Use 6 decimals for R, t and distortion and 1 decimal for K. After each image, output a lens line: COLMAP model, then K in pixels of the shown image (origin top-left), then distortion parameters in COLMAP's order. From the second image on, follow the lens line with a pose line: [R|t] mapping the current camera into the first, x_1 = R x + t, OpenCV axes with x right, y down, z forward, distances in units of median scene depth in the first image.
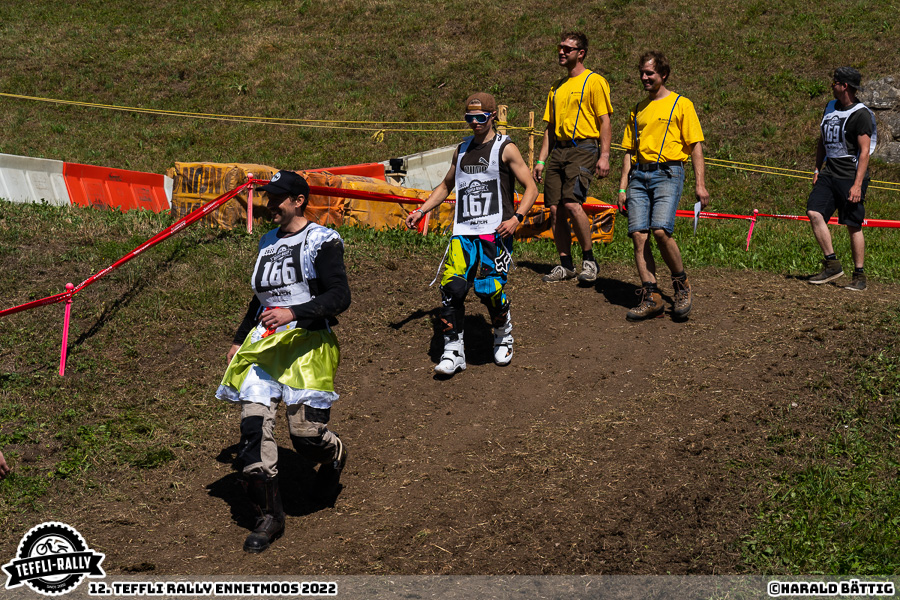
lens RADIAL K [[2045.4, 0, 450.0], [0, 2045.4, 300.0], [0, 0, 1]] dist [-0.036538, -0.150284]
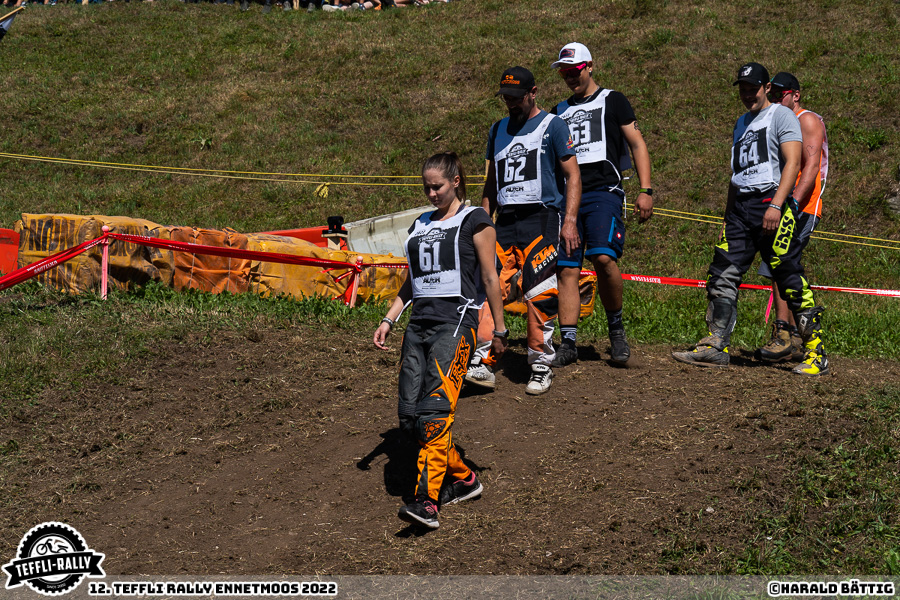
lens RADIAL K [[2277.7, 0, 450.0], [0, 2277.7, 300.0], [0, 0, 1]] dist [-0.019897, -0.301909]
pose [[0.998690, 0.000436, -0.051168, 0.071946], [-0.002702, 0.999017, -0.044238, 0.006358], [0.051098, 0.044318, 0.997710, 0.080918]]
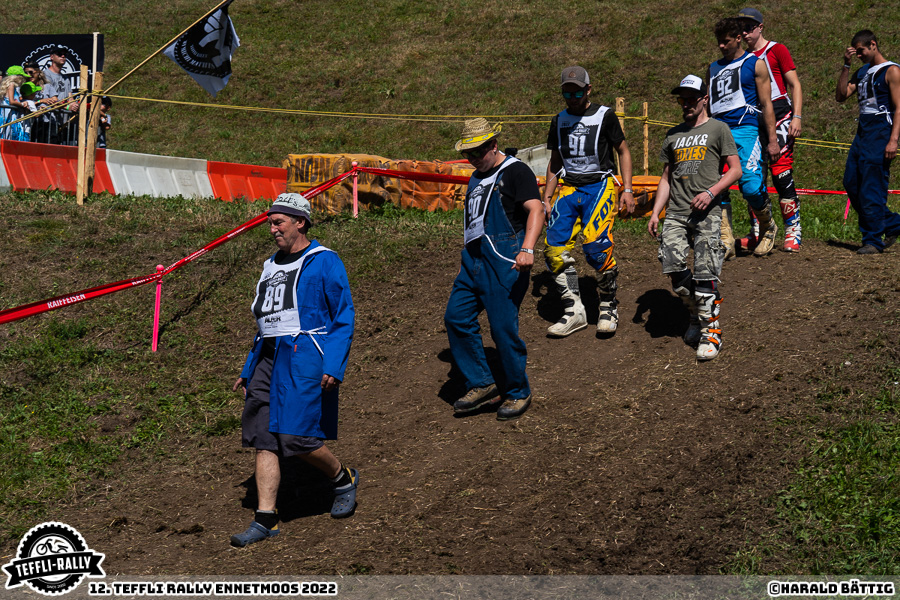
lens RADIAL K [[1810.3, 0, 450.0], [0, 1810.3, 300.0], [0, 0, 1]] dist [-0.055228, -0.079659]
pose [[0.994464, -0.025165, -0.102024, 0.039482], [0.025822, 0.999653, 0.005118, 0.005980], [0.101860, -0.007724, 0.994769, 0.046235]]
